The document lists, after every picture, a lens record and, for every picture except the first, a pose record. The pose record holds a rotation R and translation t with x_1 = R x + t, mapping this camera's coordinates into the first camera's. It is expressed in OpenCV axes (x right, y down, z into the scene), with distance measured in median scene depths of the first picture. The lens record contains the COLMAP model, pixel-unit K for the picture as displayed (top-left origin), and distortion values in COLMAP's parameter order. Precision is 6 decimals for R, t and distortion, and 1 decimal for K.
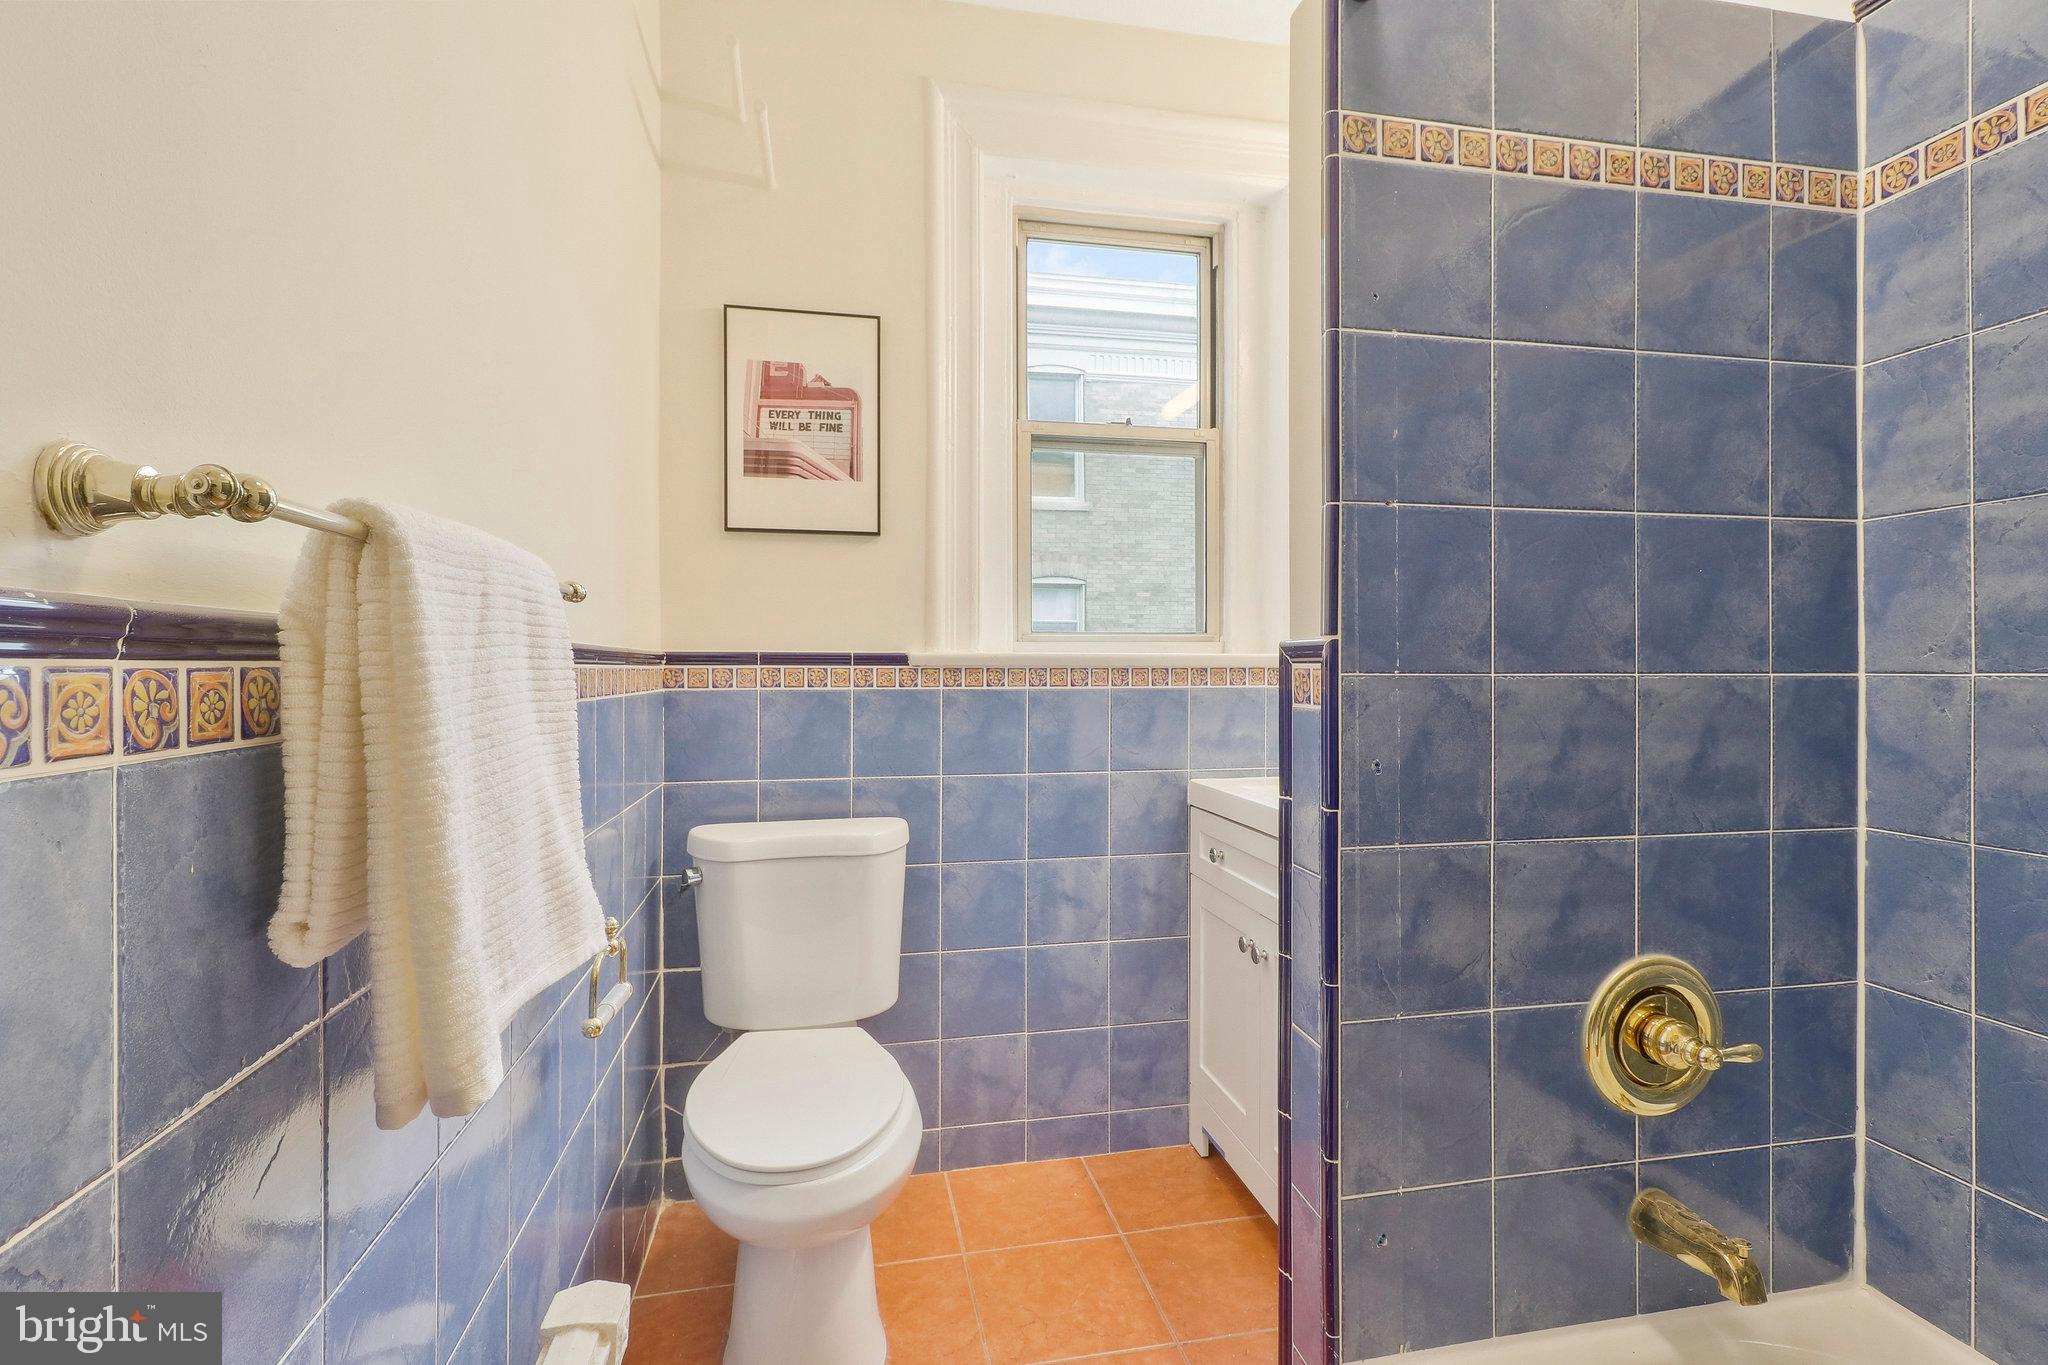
lens RADIAL K [[966.1, 0, 1042.2], [0, 966.1, 680.4], [0, 0, 1]] dist [0.009080, -0.003201]
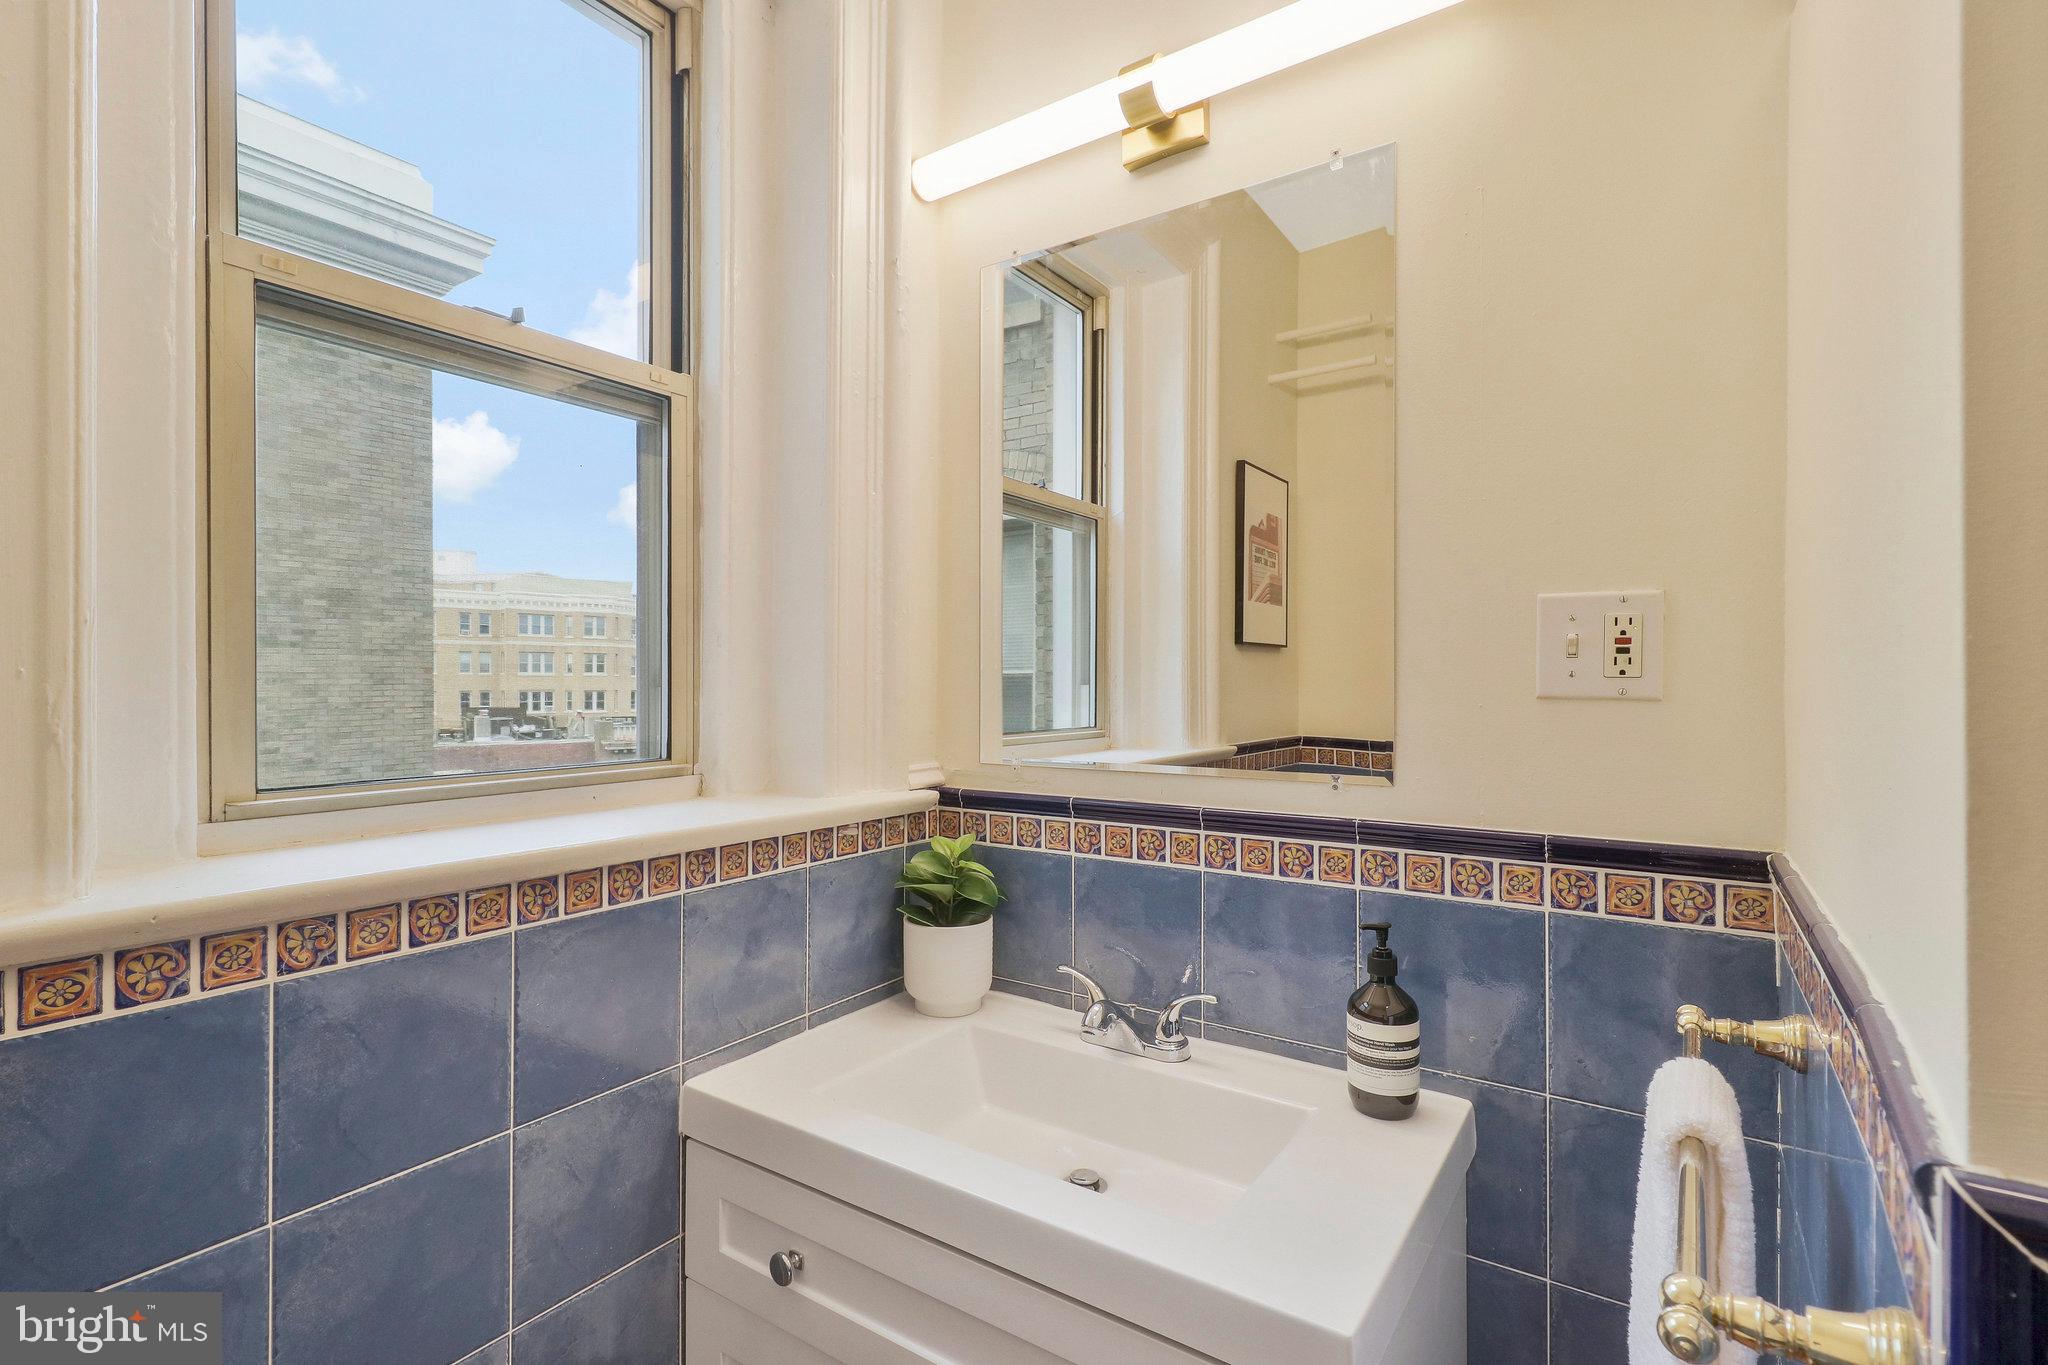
lens RADIAL K [[966.1, 0, 1024.4], [0, 966.1, 713.1], [0, 0, 1]] dist [0.009080, -0.003201]
pose [[0.728123, -0.004619, 0.685431, -0.054406], [-0.004437, 0.999925, 0.011451, -0.089128], [-0.685432, -0.011379, 0.728048, 0.529532]]
